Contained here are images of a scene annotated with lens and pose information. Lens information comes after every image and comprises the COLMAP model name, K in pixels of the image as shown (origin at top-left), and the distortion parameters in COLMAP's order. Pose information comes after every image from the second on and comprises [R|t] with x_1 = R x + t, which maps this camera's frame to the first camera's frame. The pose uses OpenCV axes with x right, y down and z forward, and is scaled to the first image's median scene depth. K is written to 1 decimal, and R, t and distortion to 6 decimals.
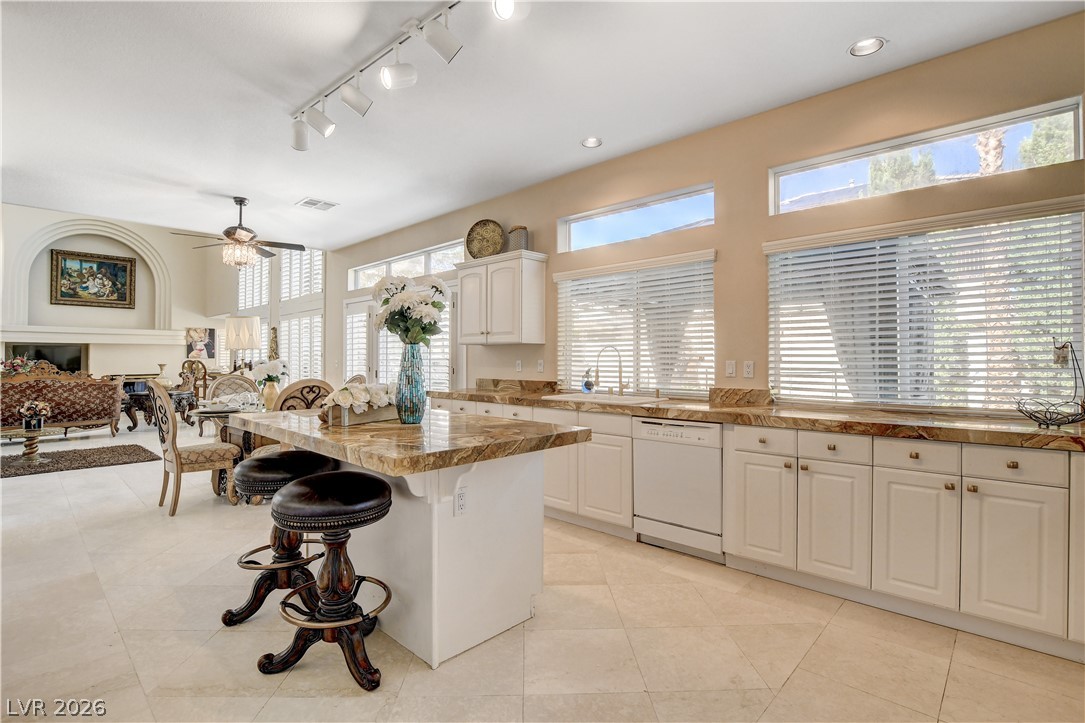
lens RADIAL K [[518.1, 0, 531.1], [0, 518.1, 355.1], [0, 0, 1]] dist [-0.017690, 0.000712]
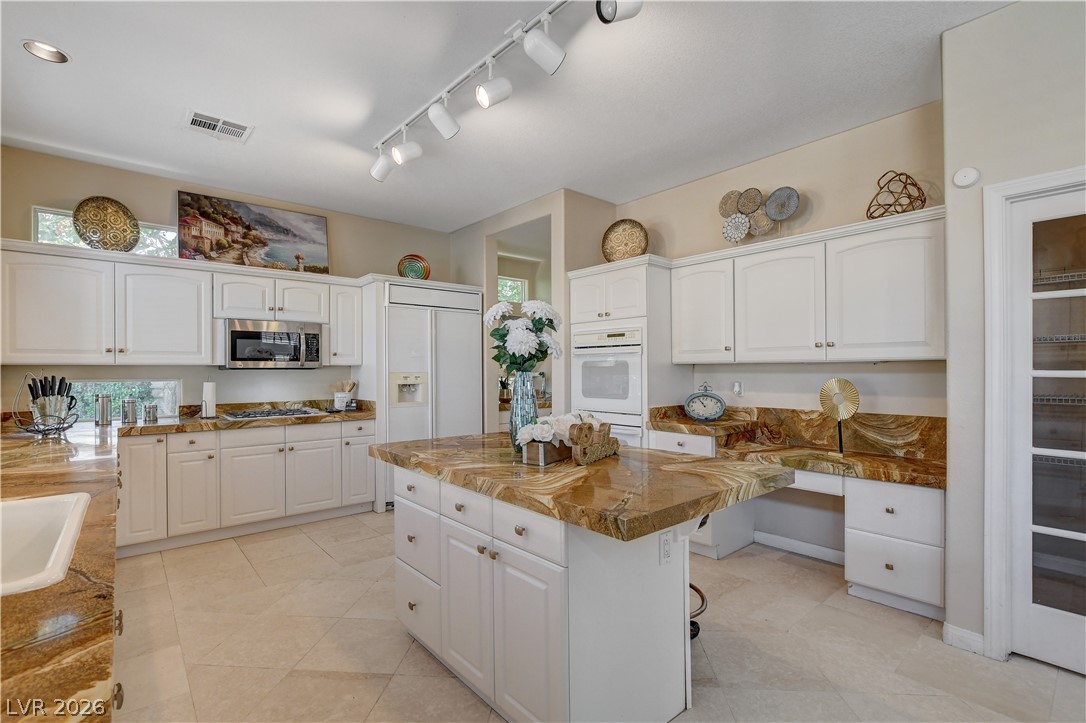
lens RADIAL K [[489.7, 0, 541.1], [0, 489.7, 372.5], [0, 0, 1]] dist [-0.015213, 0.001265]
pose [[-0.996315, 0.004300, 0.085660, -0.073022], [0.003854, 0.999978, -0.005376, -0.003094], [-0.085681, -0.005026, -0.996310, 0.411357]]
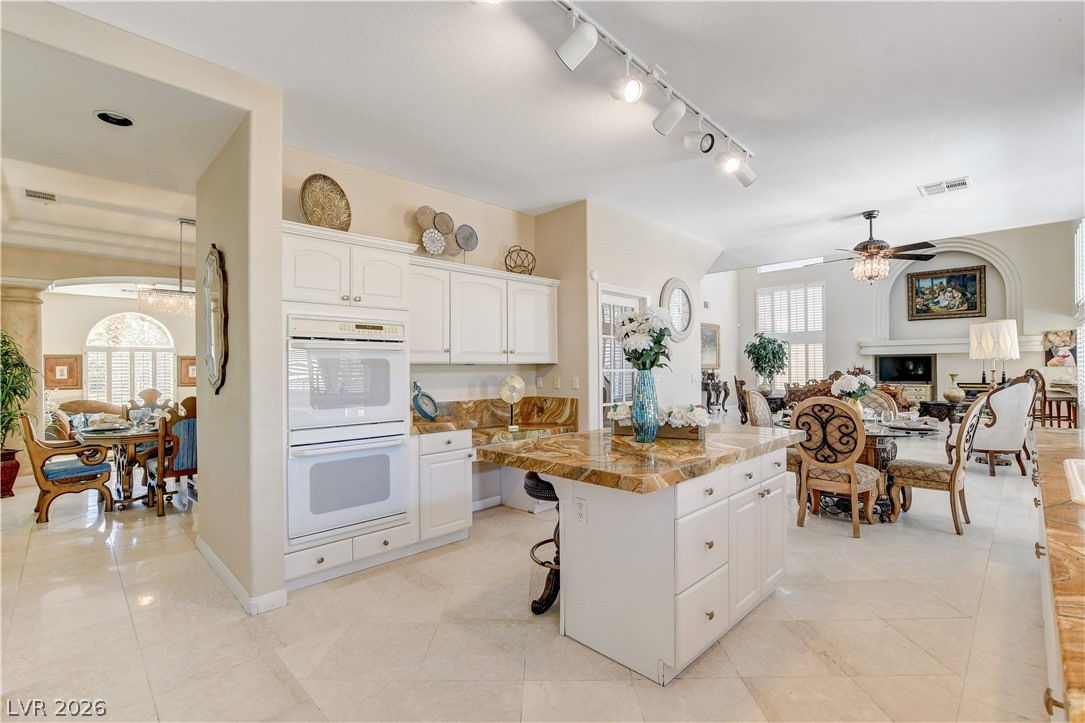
lens RADIAL K [[489.2, 0, 544.1], [0, 489.2, 359.1], [0, 0, 1]] dist [-0.015213, 0.001265]
pose [[-0.012515, -0.017092, -0.999776, 0.173557], [0.016324, 0.999717, -0.017295, -0.006218], [0.999788, -0.016537, -0.012232, 0.171600]]
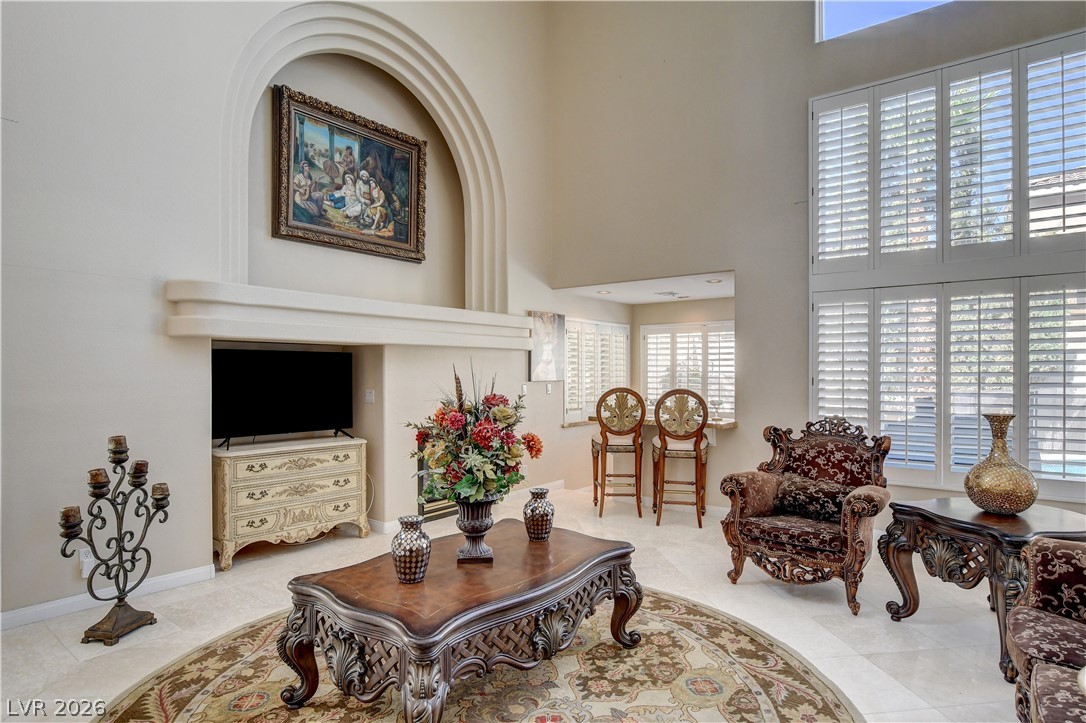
lens RADIAL K [[600.4, 0, 549.2], [0, 600.4, 371.6], [0, 0, 1]] dist [-0.004723, -0.001169]
pose [[0.994011, -0.000976, 0.109280, -0.767782], [-0.000199, 0.999942, 0.010745, -0.007674], [-0.109284, -0.010703, 0.993953, 0.533357]]
